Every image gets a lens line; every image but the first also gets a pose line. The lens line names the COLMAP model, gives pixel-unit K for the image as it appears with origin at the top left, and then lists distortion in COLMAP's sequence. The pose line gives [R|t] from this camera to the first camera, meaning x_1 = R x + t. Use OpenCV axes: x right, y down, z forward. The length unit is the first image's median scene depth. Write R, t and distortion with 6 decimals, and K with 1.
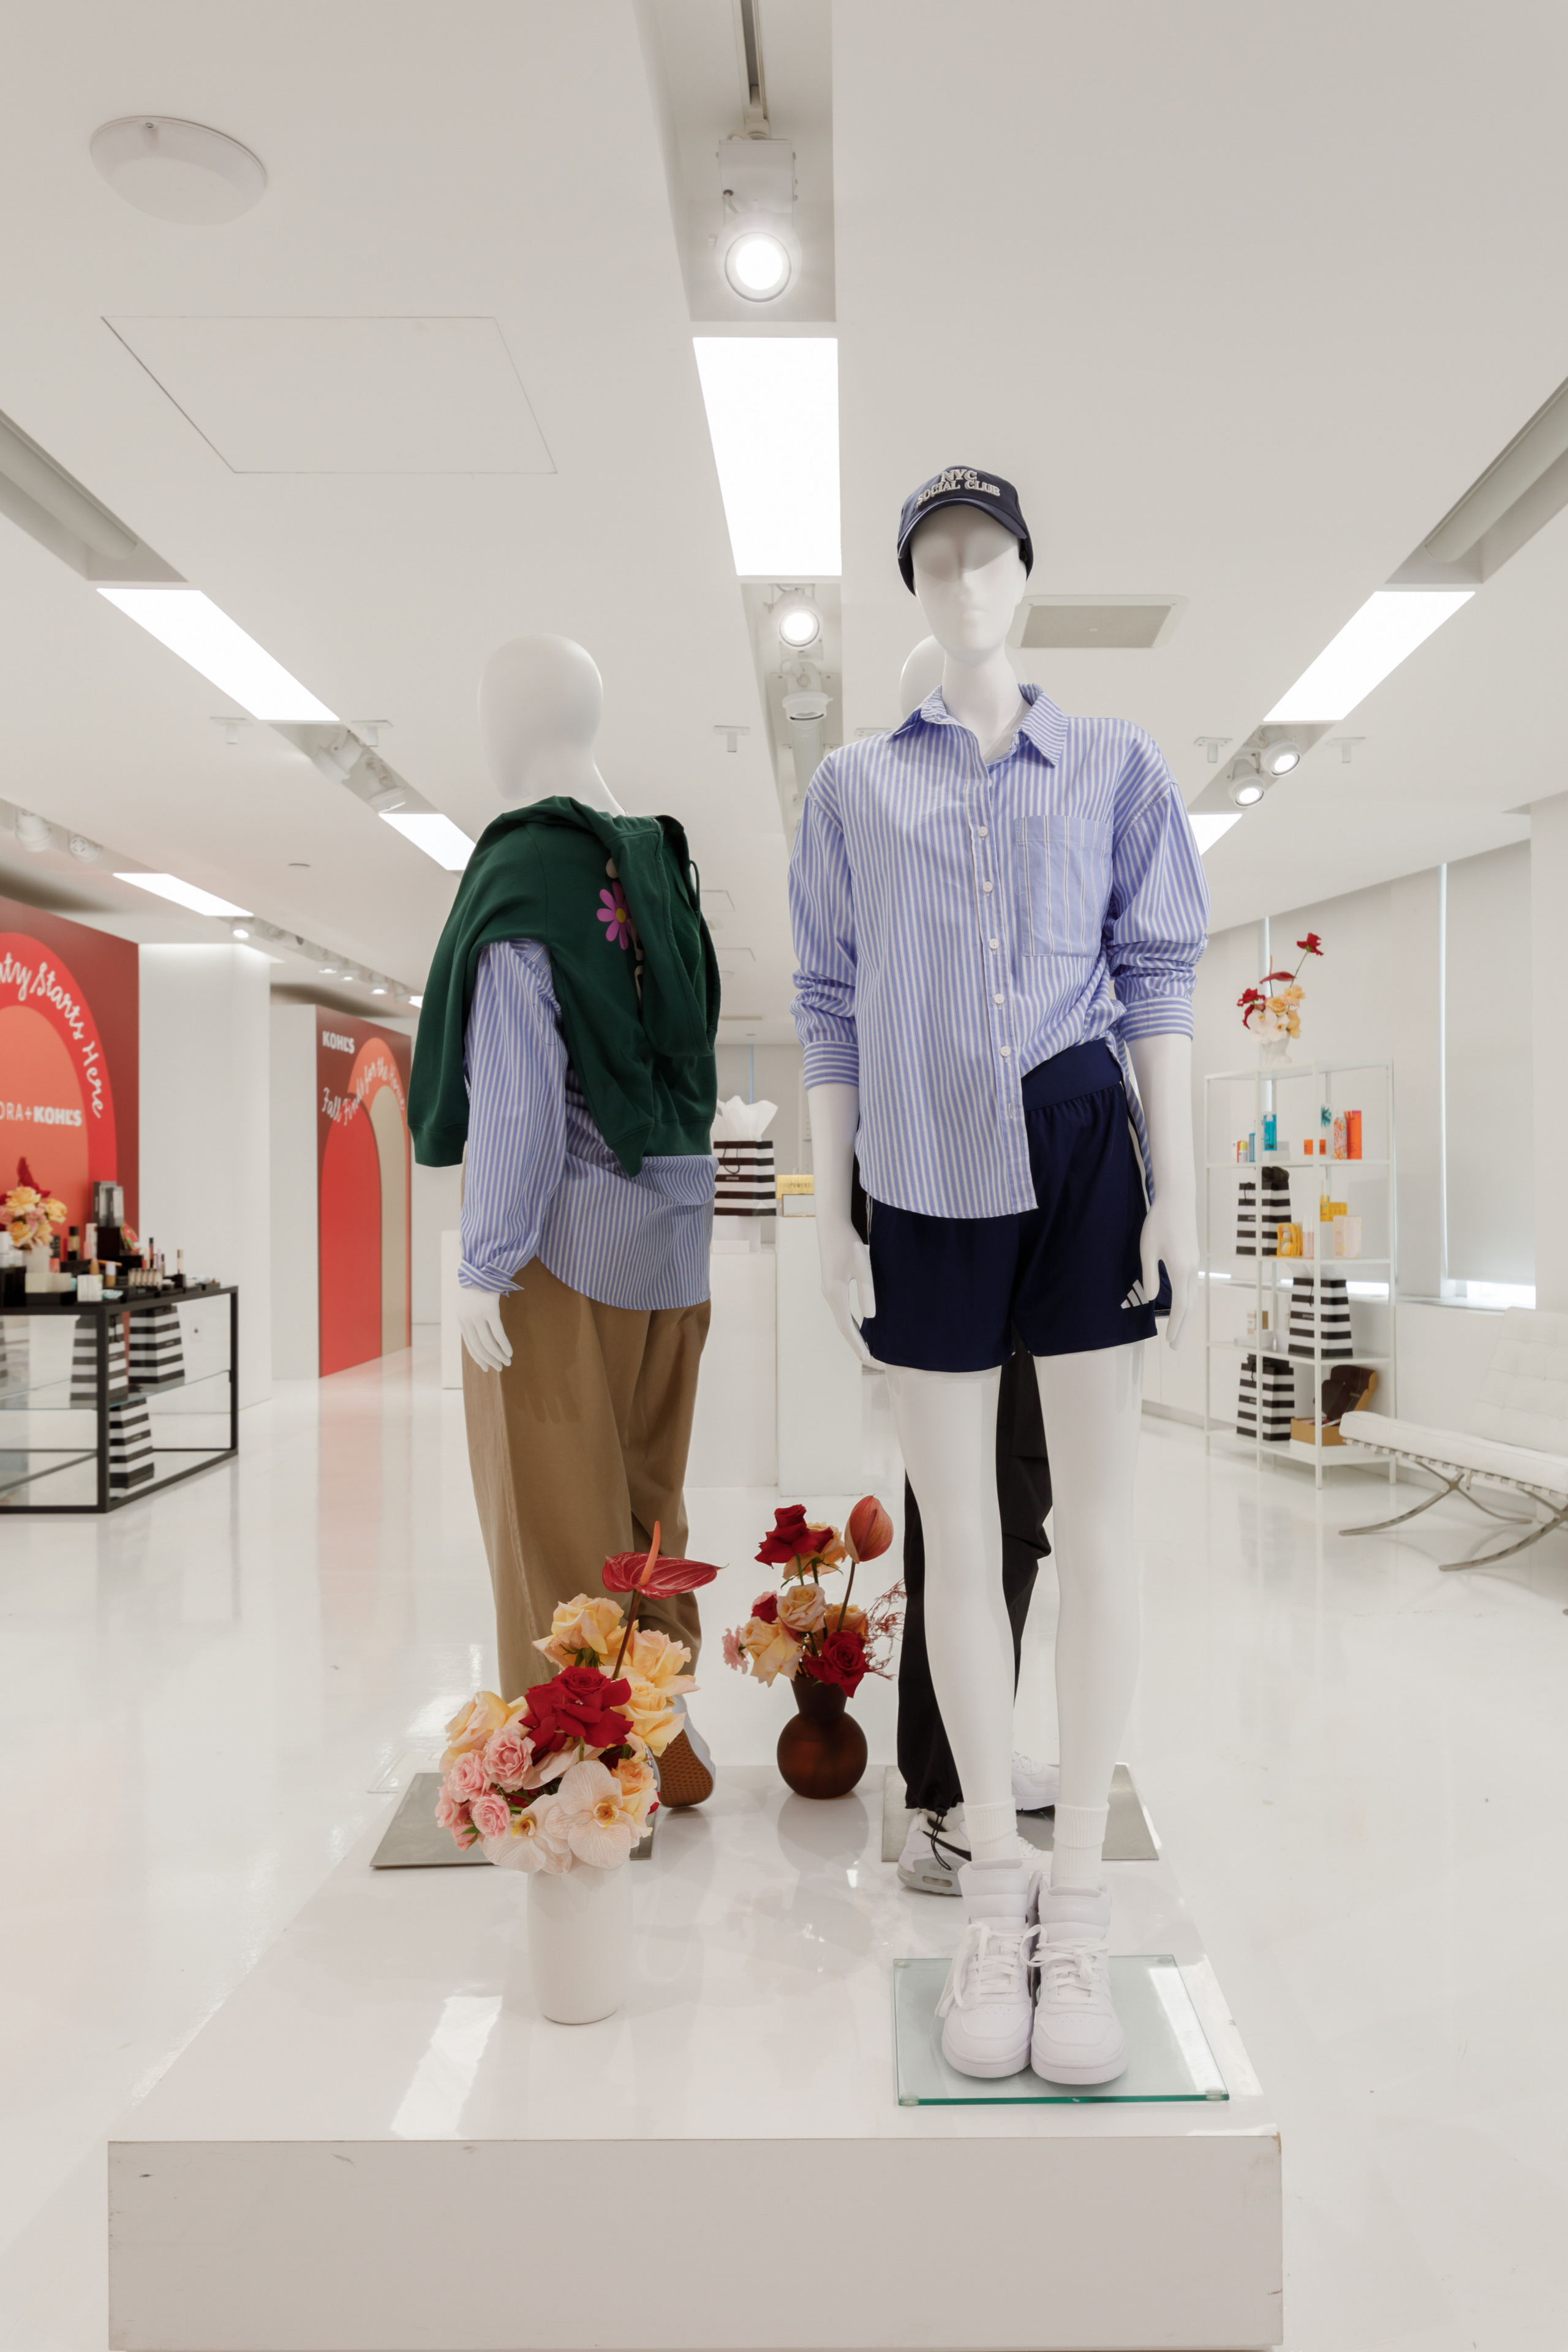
lens RADIAL K [[1768.9, 0, 784.0], [0, 1768.9, 1176.0], [0, 0, 1]] dist [0.001252, 0.000552]
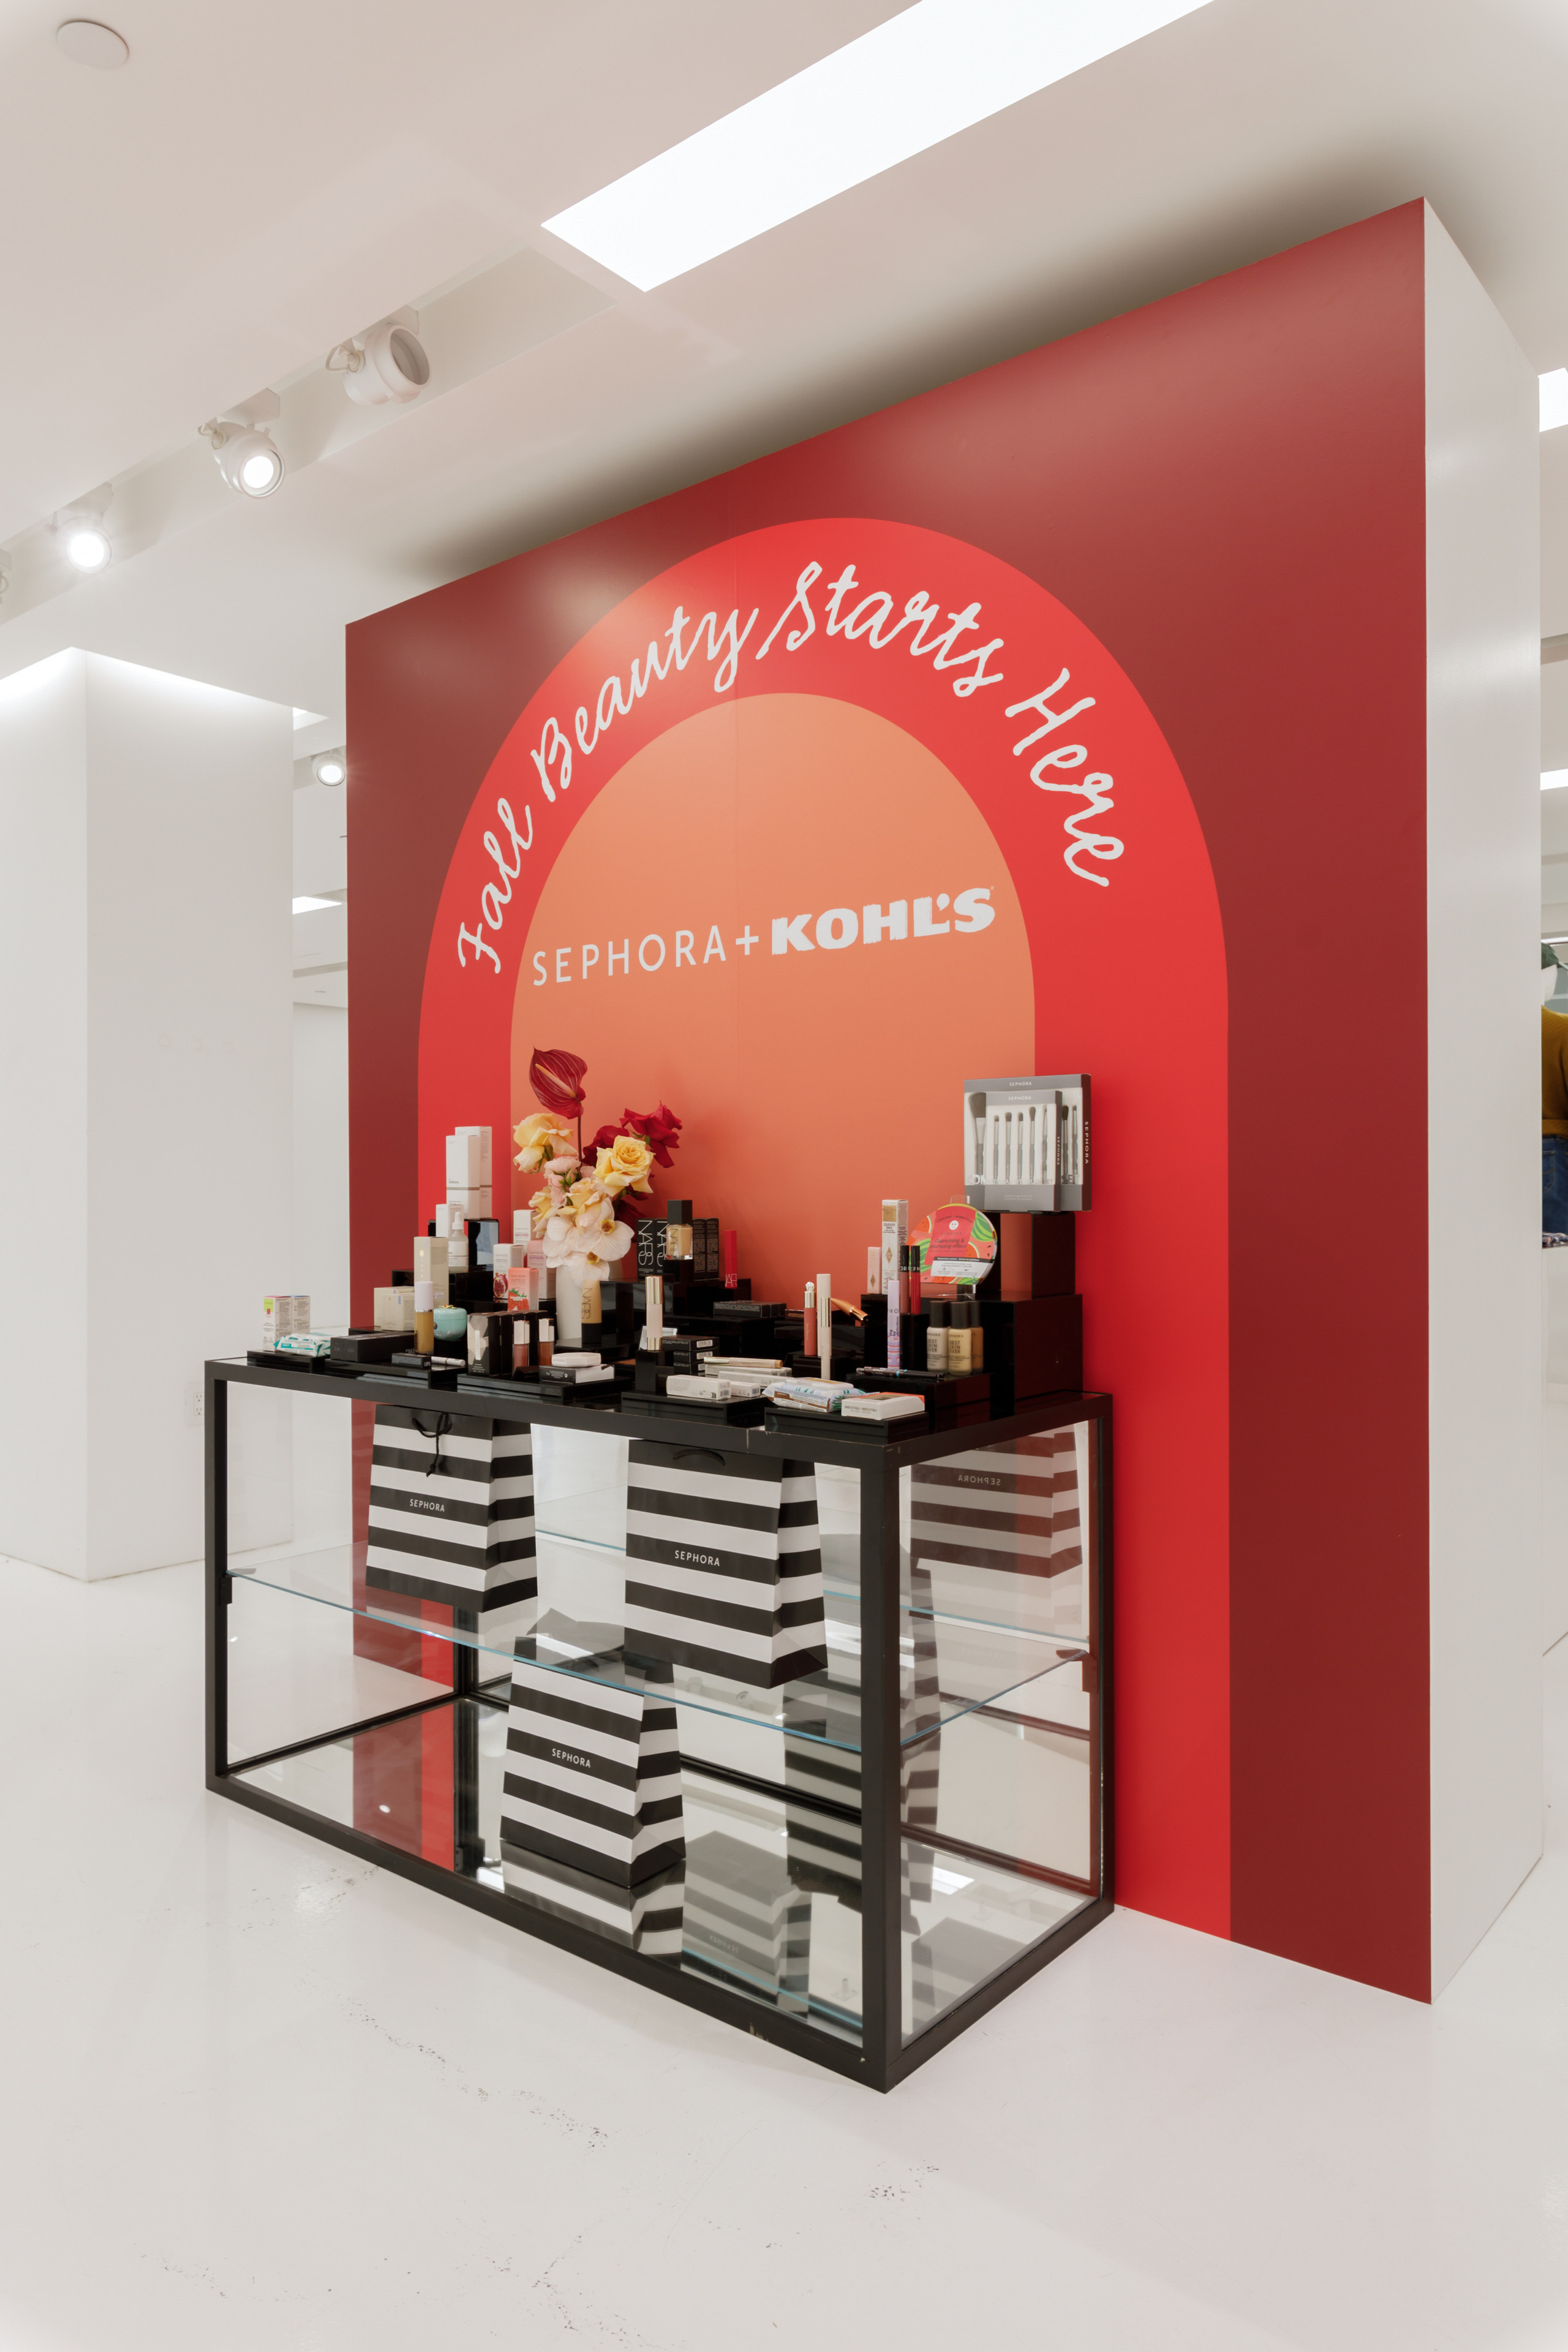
lens RADIAL K [[1514.7, 0, 784.0], [0, 1514.7, 1176.0], [0, 0, 1]] dist [0.003695, 0.001017]
pose [[-0.602257, -0.000178, -0.798302, -0.125958], [0.010479, 0.999912, -0.008128, 0.024187], [0.798233, -0.013261, -0.602203, 1.153427]]
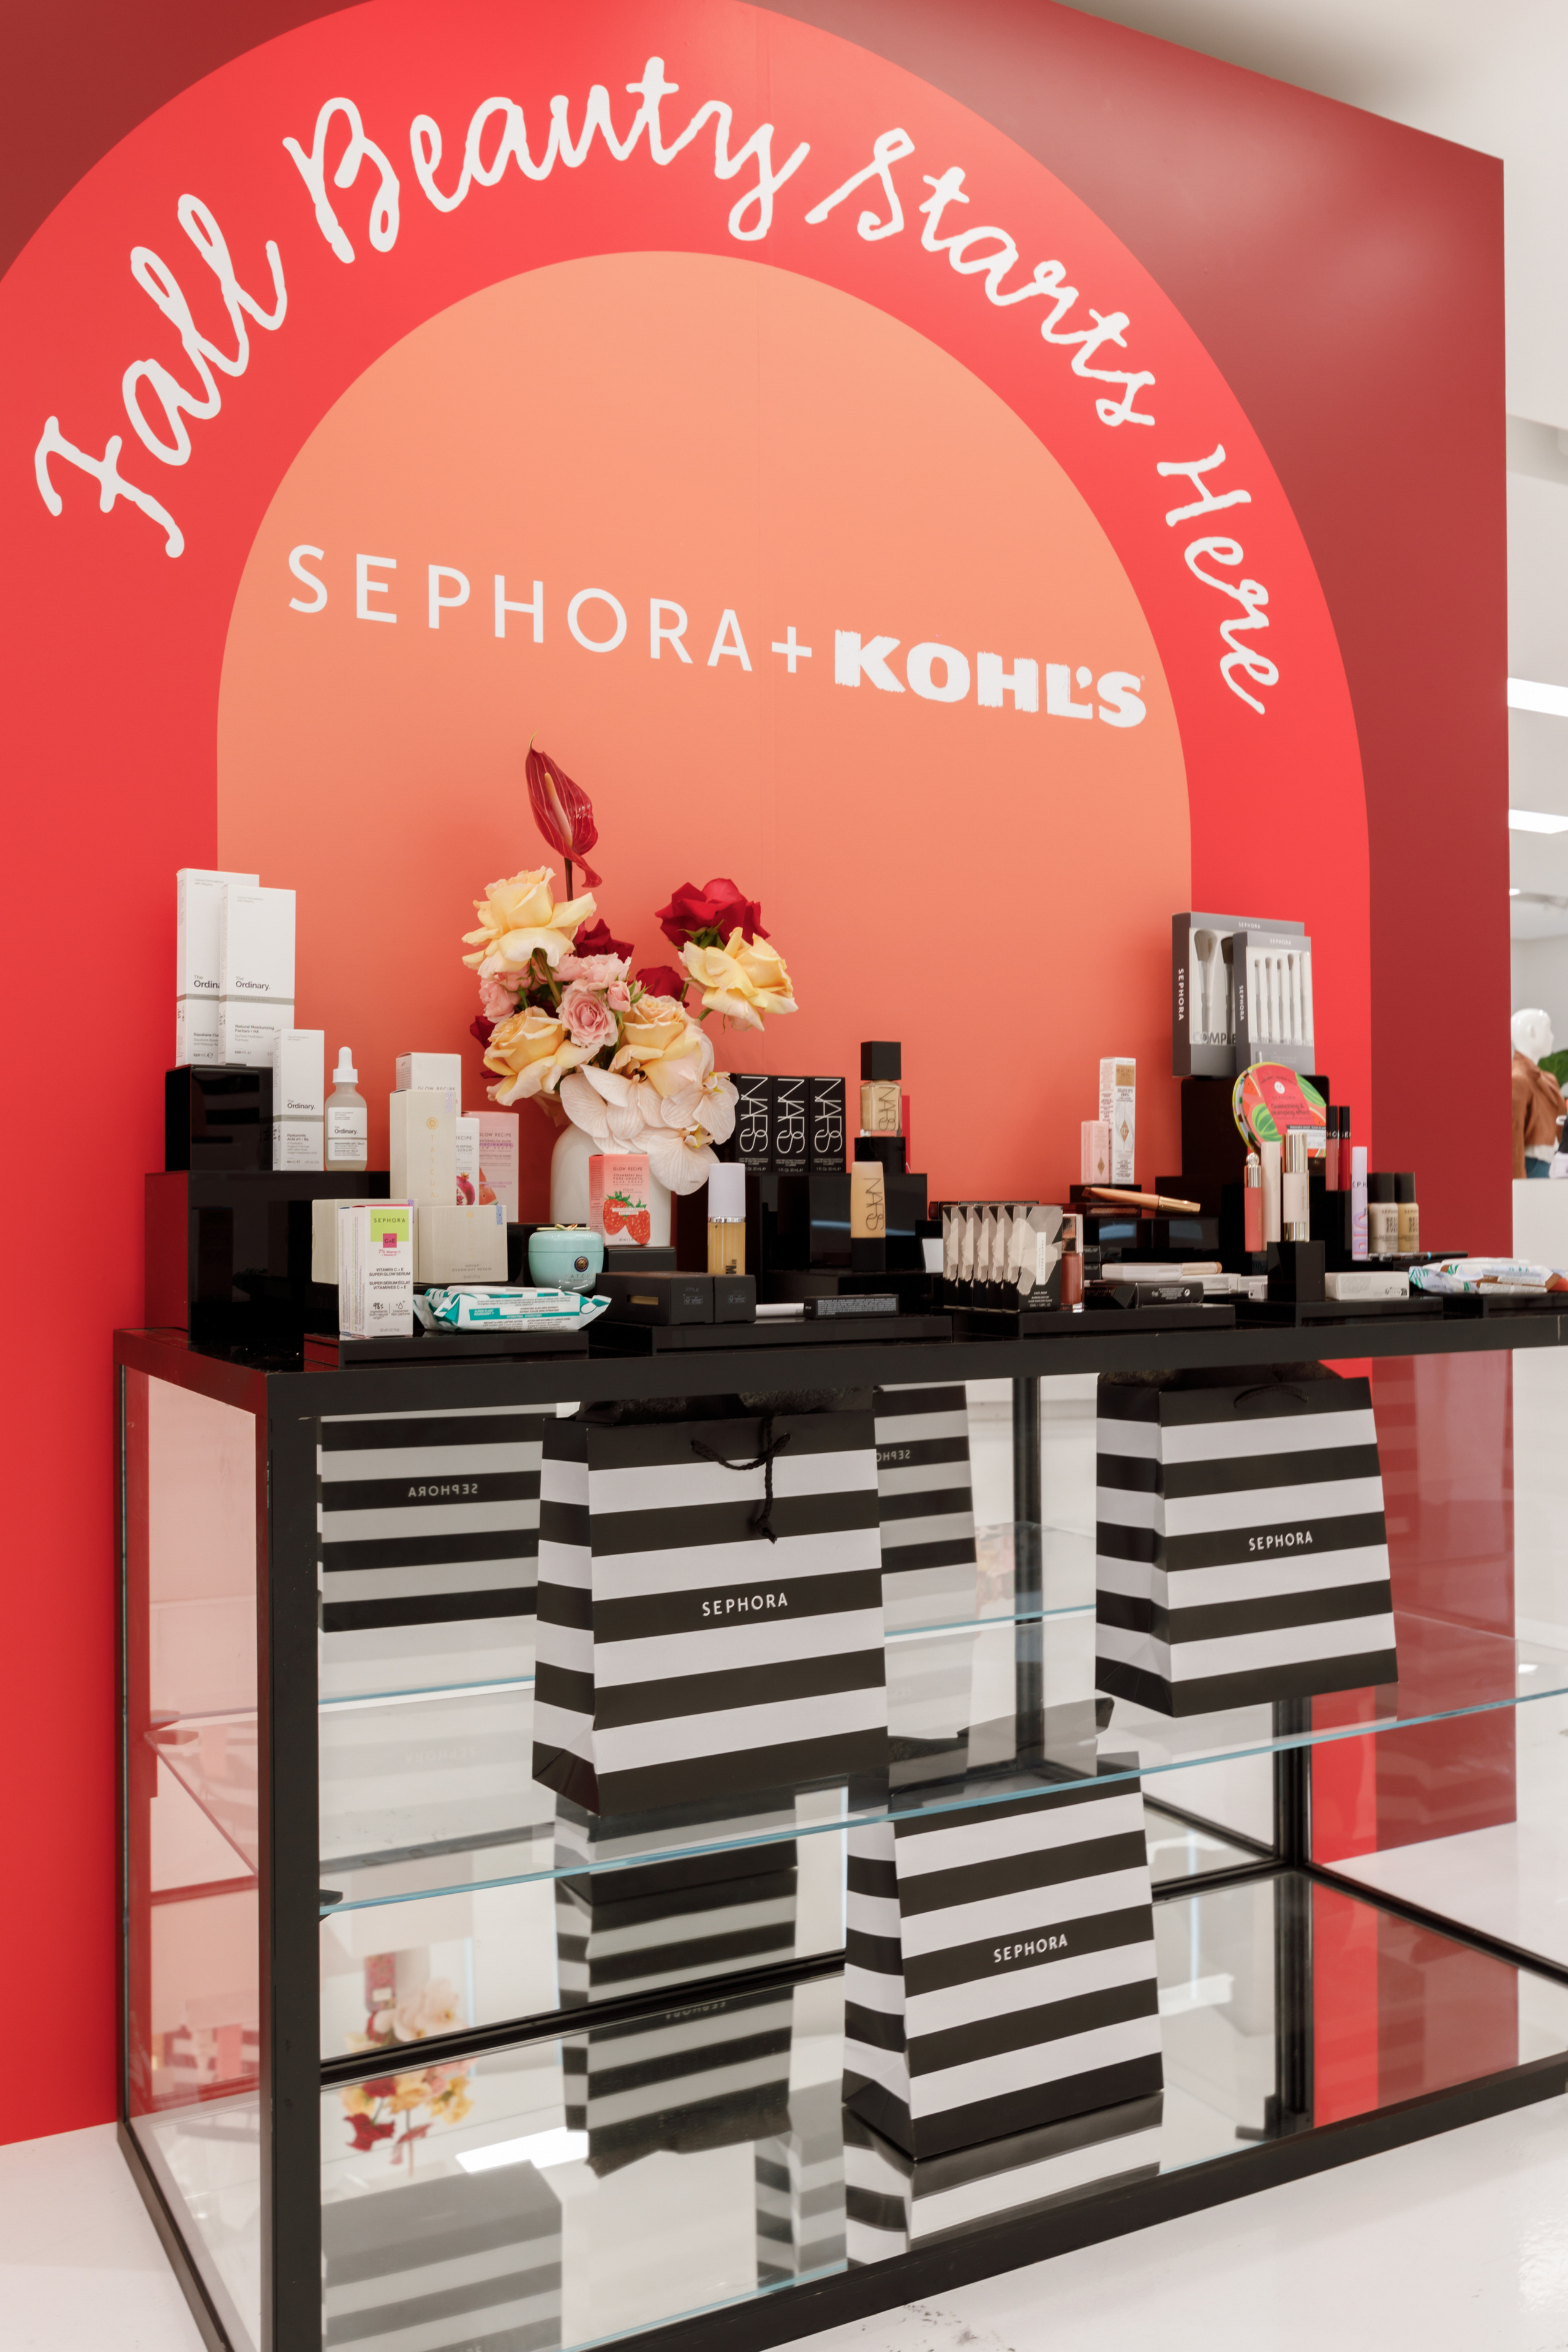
lens RADIAL K [[1957.3, 0, 784.0], [0, 1957.3, 1176.0], [0, 0, 1]] dist [-0.004445, 0.003862]
pose [[0.498228, -0.007082, -0.867017, -0.150666], [0.006300, 0.999970, -0.004548, 0.045864], [0.867023, -0.003197, 0.498257, 0.791572]]
